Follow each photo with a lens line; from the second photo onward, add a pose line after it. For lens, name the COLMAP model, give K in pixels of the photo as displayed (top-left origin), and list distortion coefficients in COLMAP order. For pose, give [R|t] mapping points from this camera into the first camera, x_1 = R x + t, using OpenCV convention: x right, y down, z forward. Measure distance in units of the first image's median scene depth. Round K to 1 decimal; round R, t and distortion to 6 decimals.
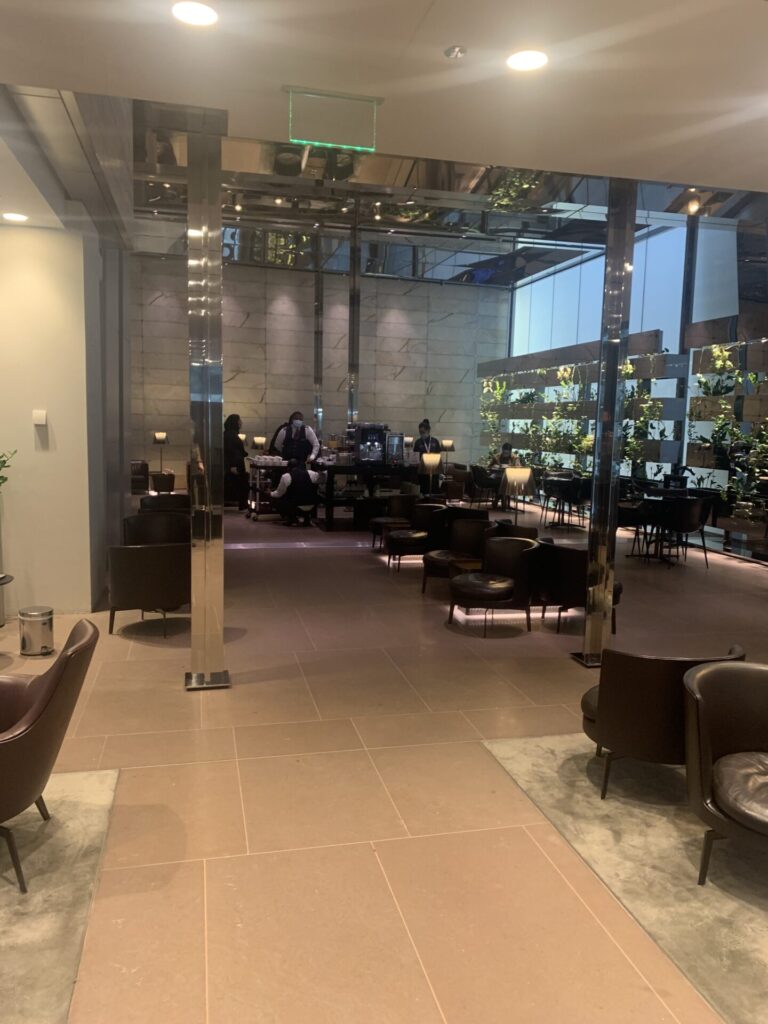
lens RADIAL K [[789.3, 0, 384.0], [0, 789.3, 512.0], [0, 0, 1]] dist [-0.000147, -0.003616]
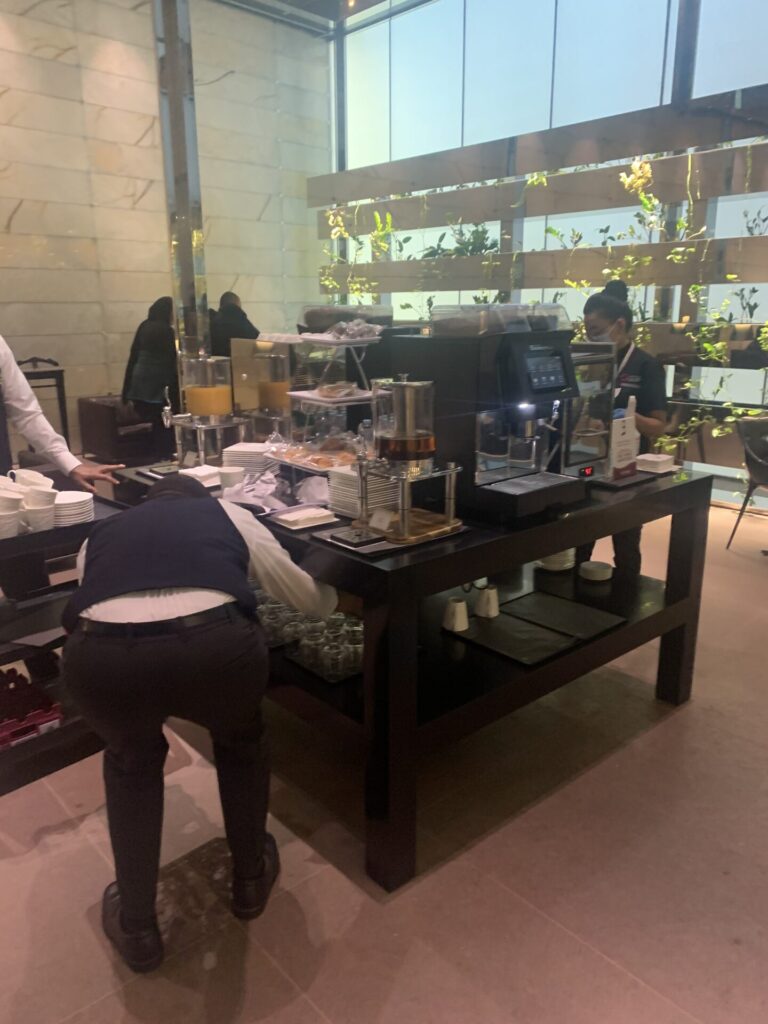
lens RADIAL K [[789.3, 0, 384.0], [0, 789.3, 512.0], [0, 0, 1]] dist [-0.000147, -0.003616]
pose [[0.882216, -0.145092, 0.447933, -0.090380], [0.076934, 0.982972, 0.166876, -0.060486], [-0.464518, -0.112760, 0.878356, 0.515352]]
